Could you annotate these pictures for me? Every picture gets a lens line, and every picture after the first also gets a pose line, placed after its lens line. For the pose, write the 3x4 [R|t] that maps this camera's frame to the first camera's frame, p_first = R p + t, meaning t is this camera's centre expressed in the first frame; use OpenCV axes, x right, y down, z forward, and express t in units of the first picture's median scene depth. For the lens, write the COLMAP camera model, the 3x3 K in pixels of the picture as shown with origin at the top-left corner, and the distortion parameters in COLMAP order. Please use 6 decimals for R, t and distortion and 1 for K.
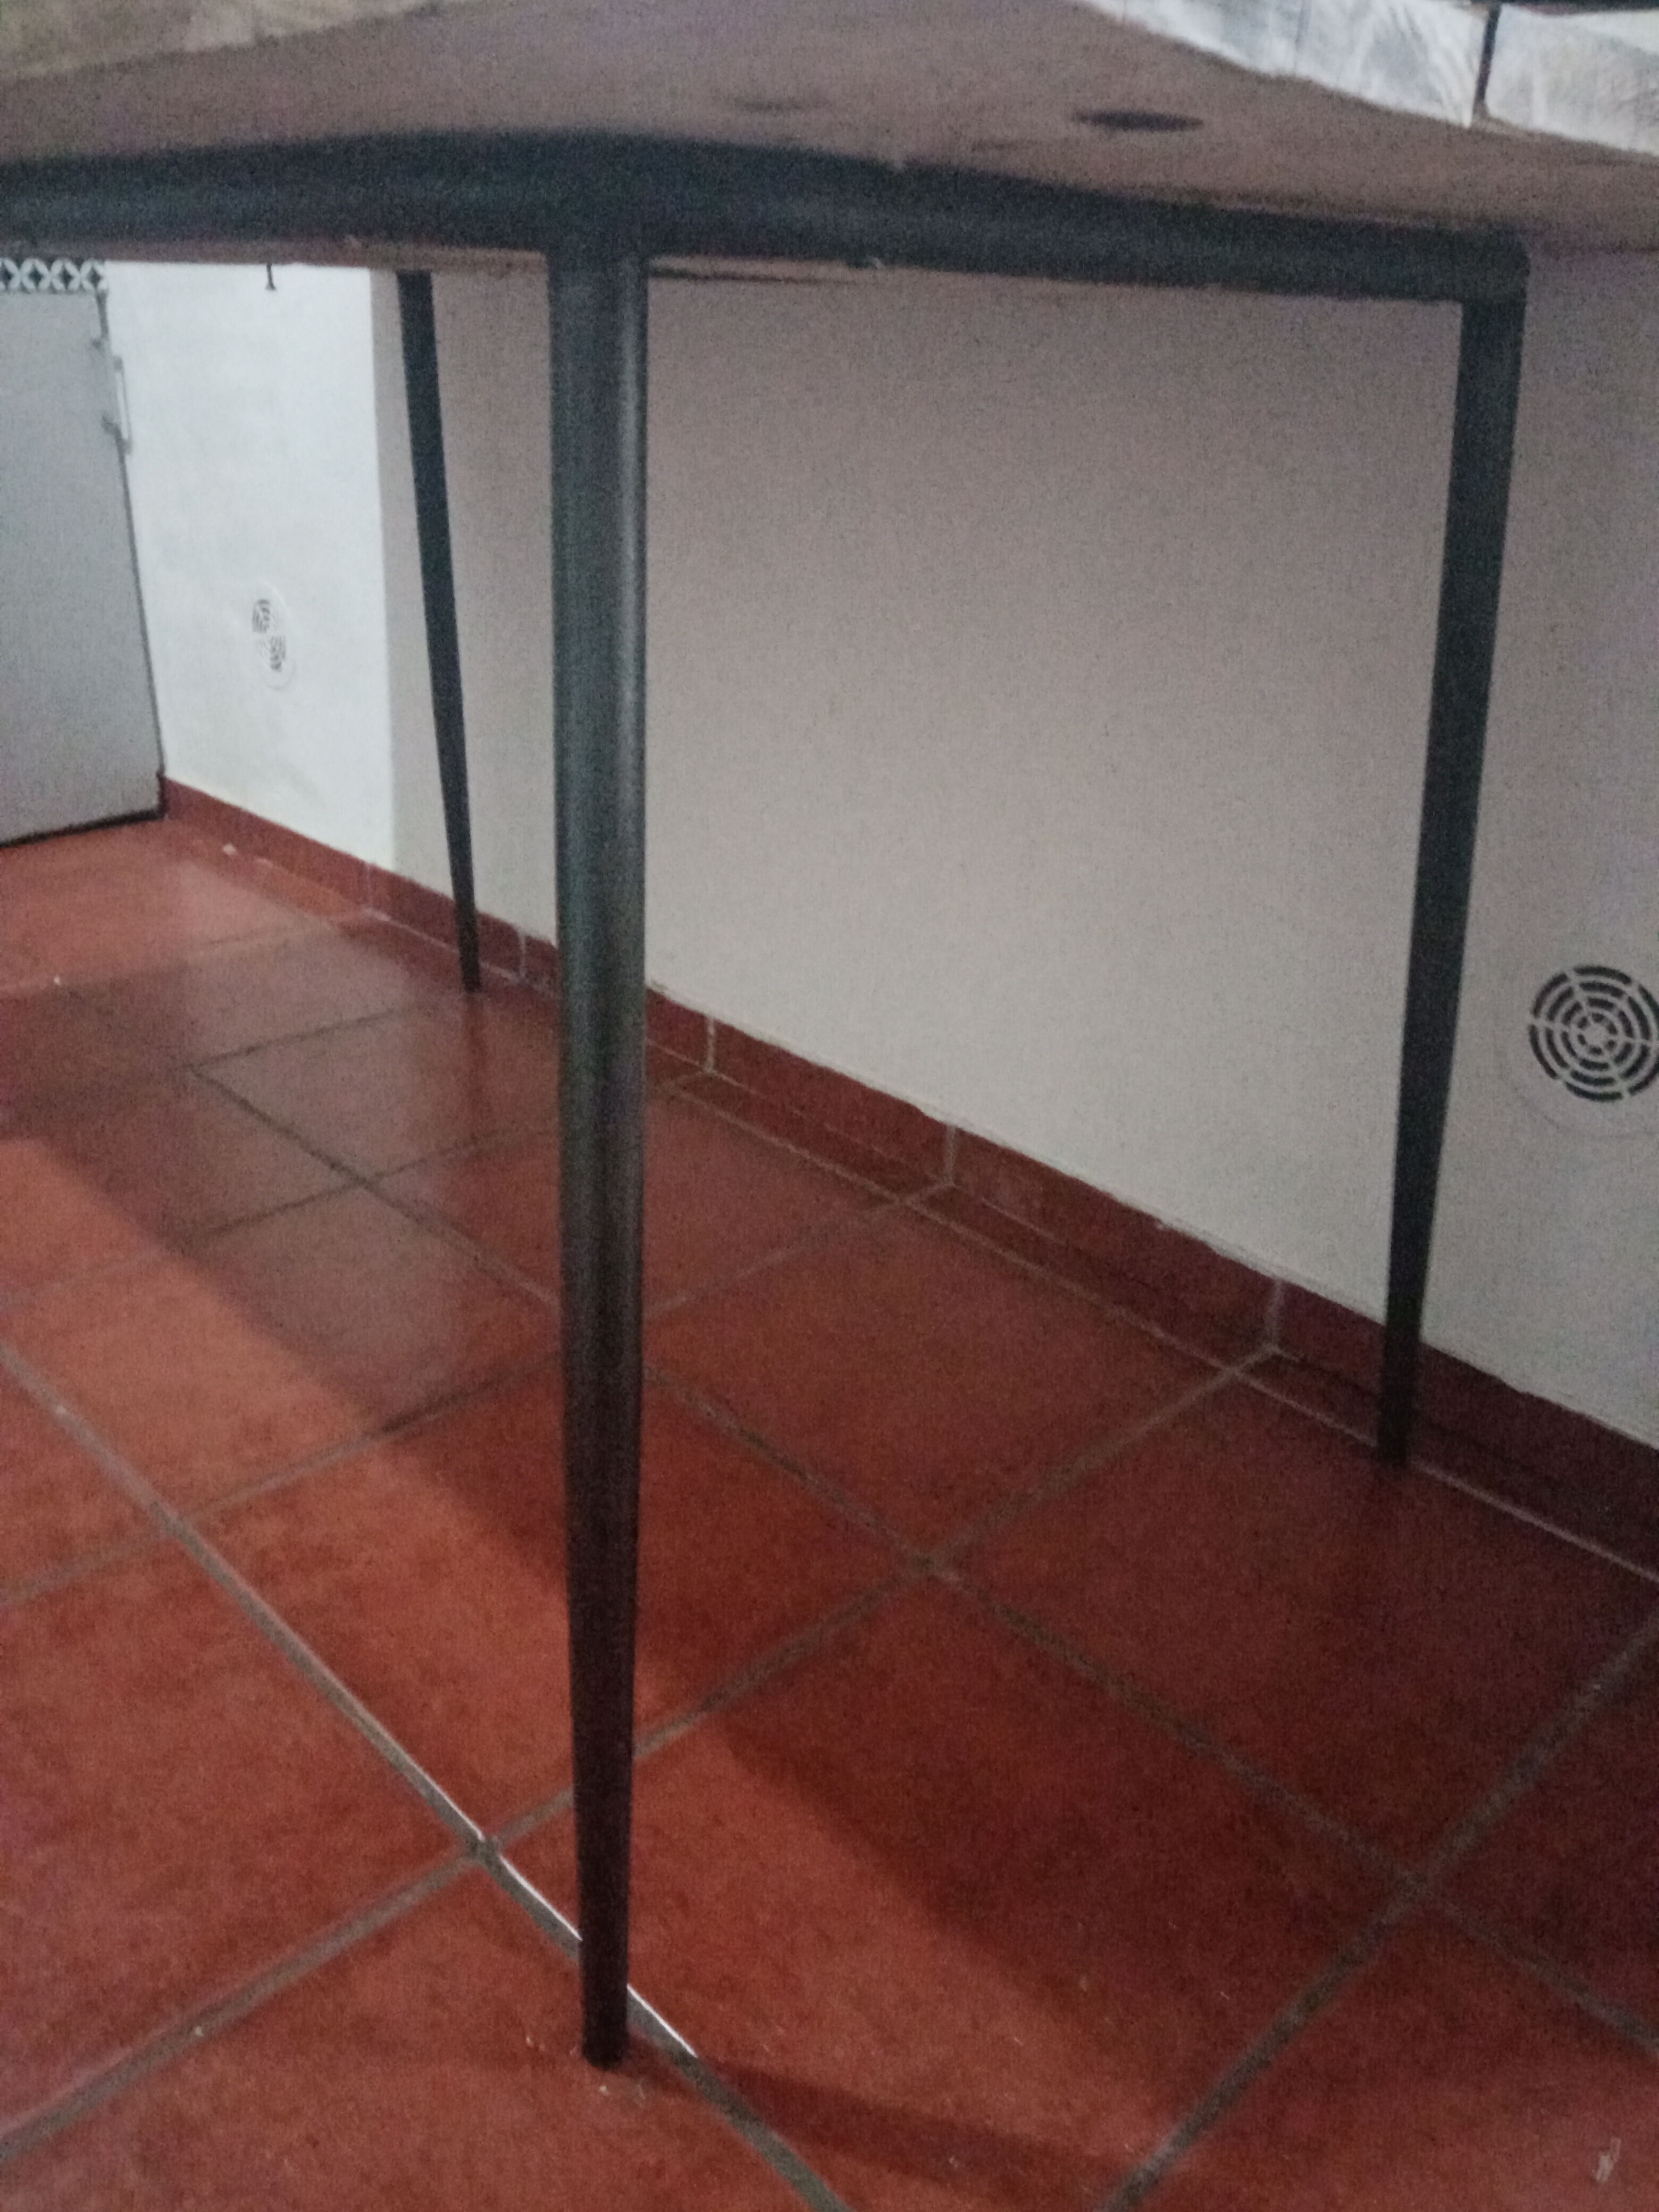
lens RADIAL K [[2170.5, 0, 833.3], [0, 2170.5, 1168.5], [0, 0, 1]] dist [0.116026, -0.436295]
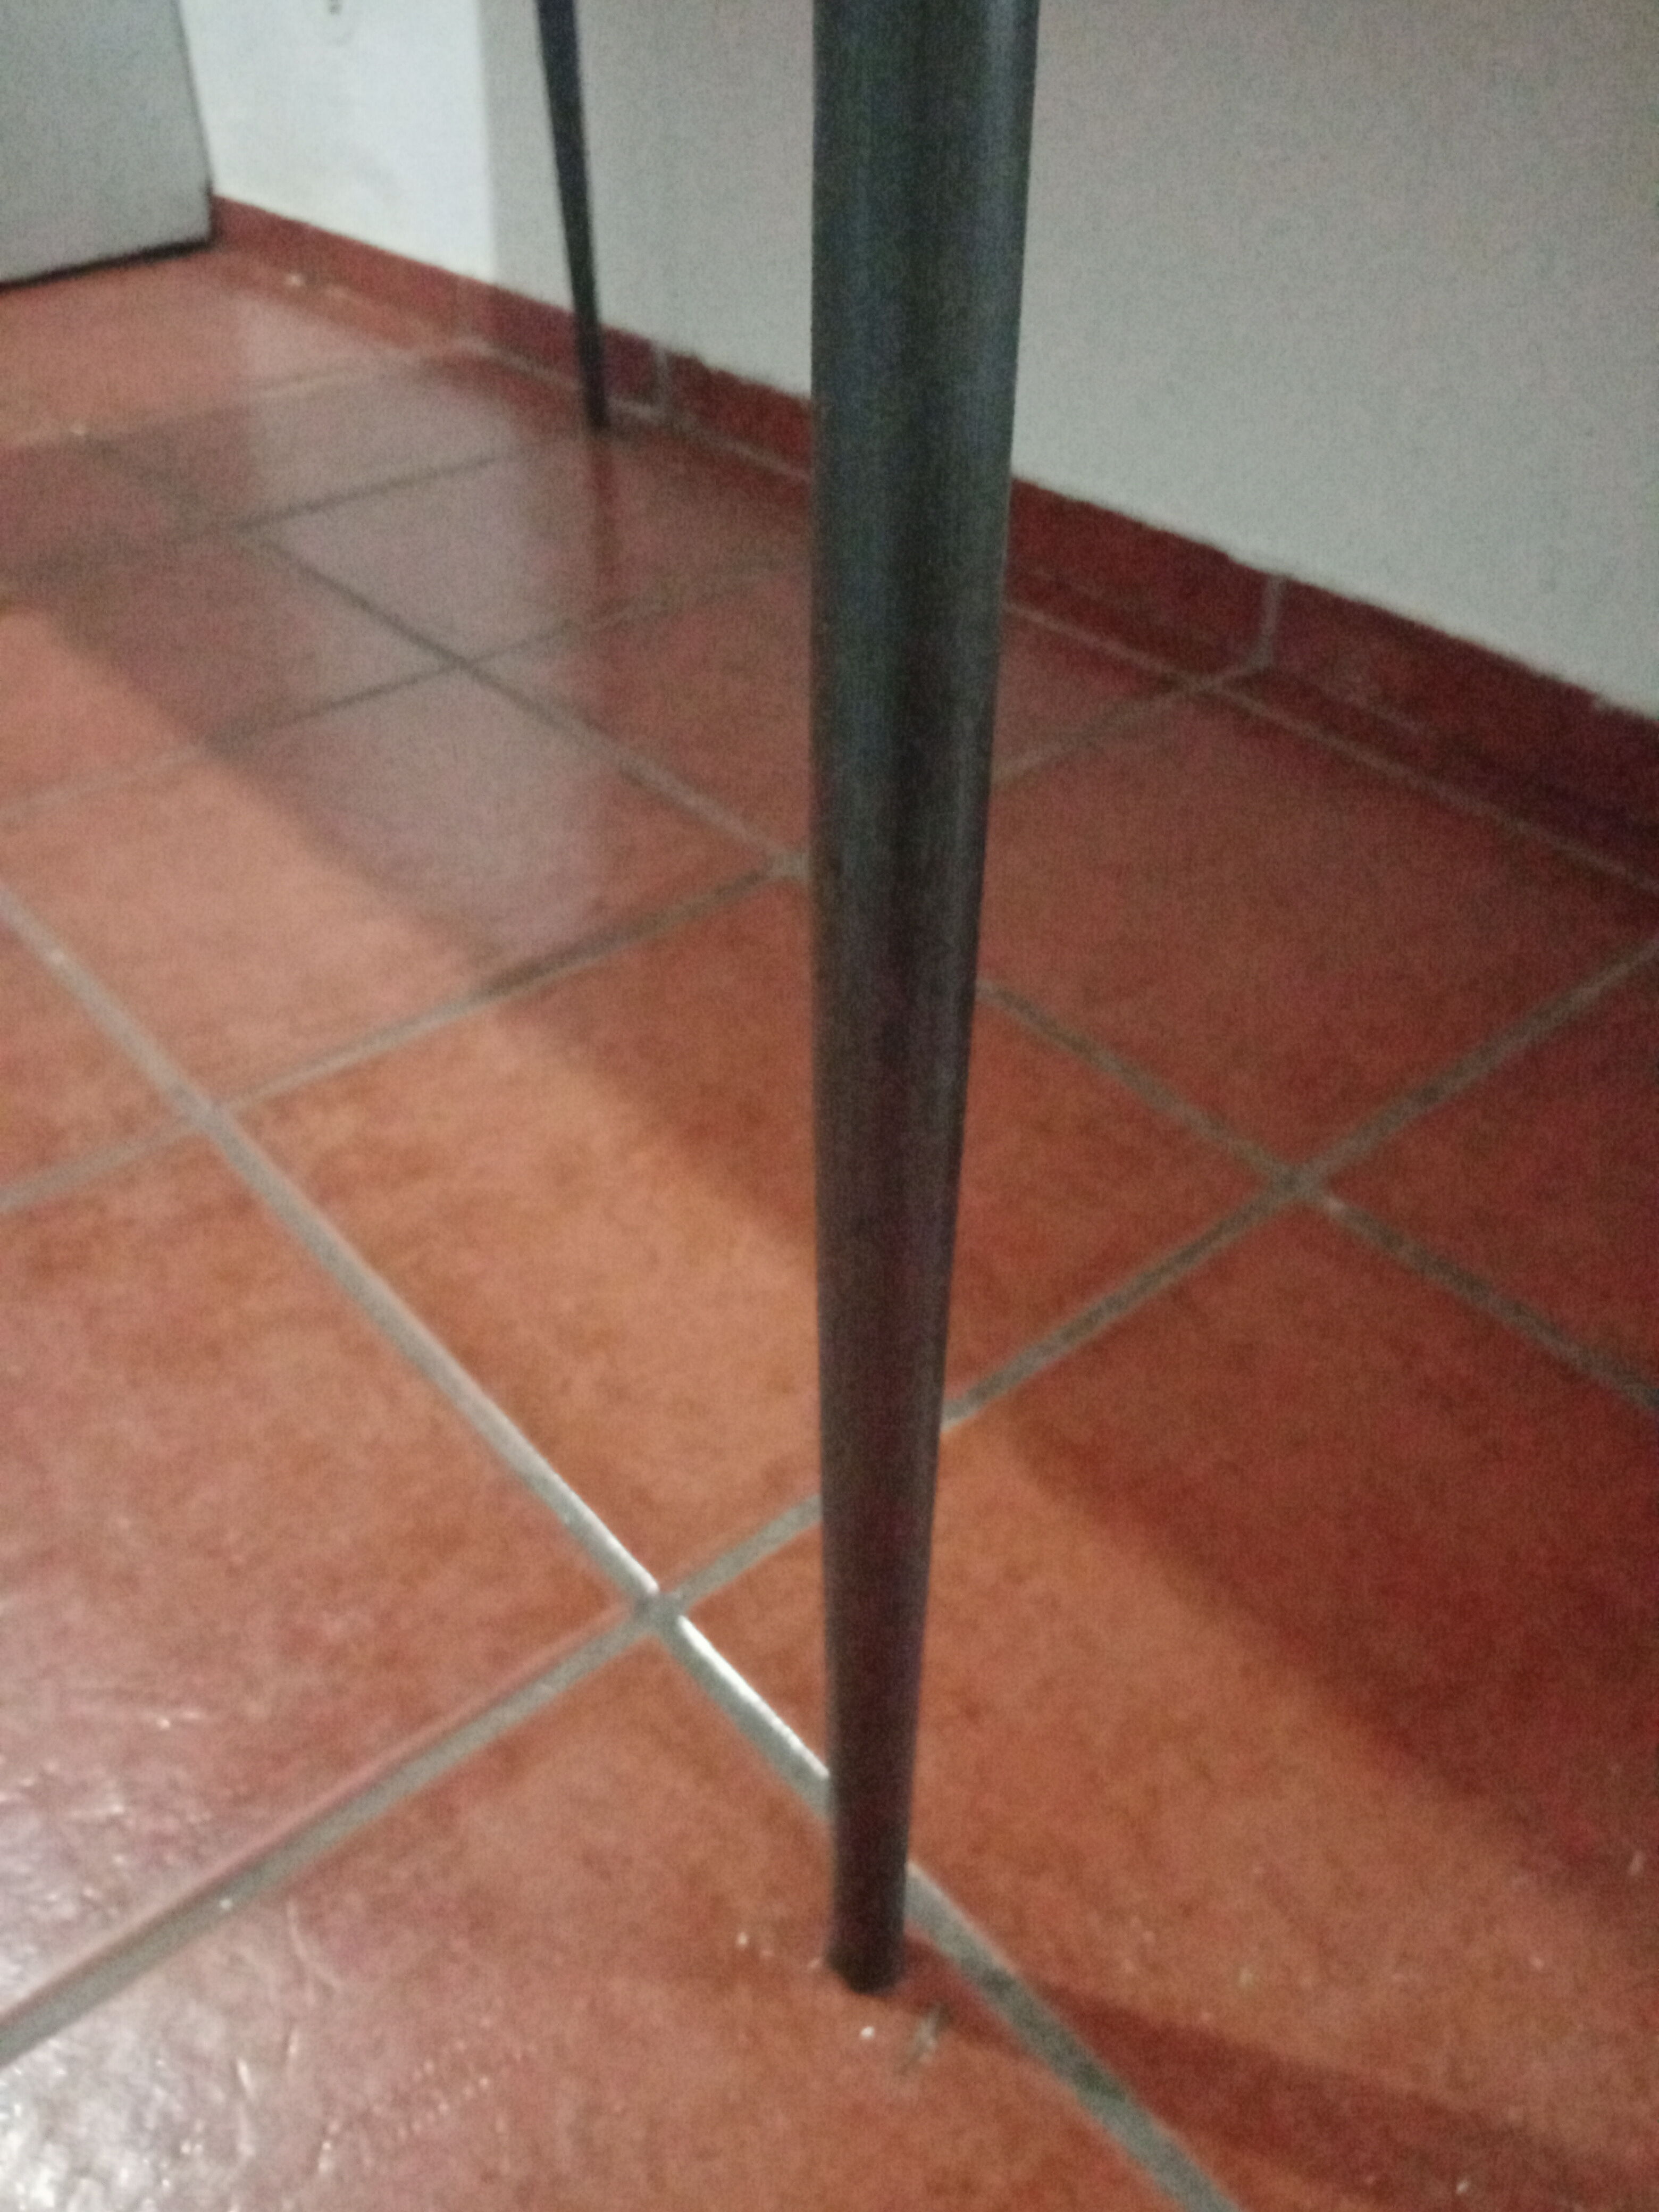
lens RADIAL K [[2170.5, 0, 833.3], [0, 2170.5, 1168.5], [0, 0, 1]] dist [0.116026, -0.436295]
pose [[0.998499, 0.012259, -0.053374, -0.068286], [-0.002186, 0.982768, 0.184830, 0.054652], [0.054720, -0.184436, 0.981320, 0.352689]]
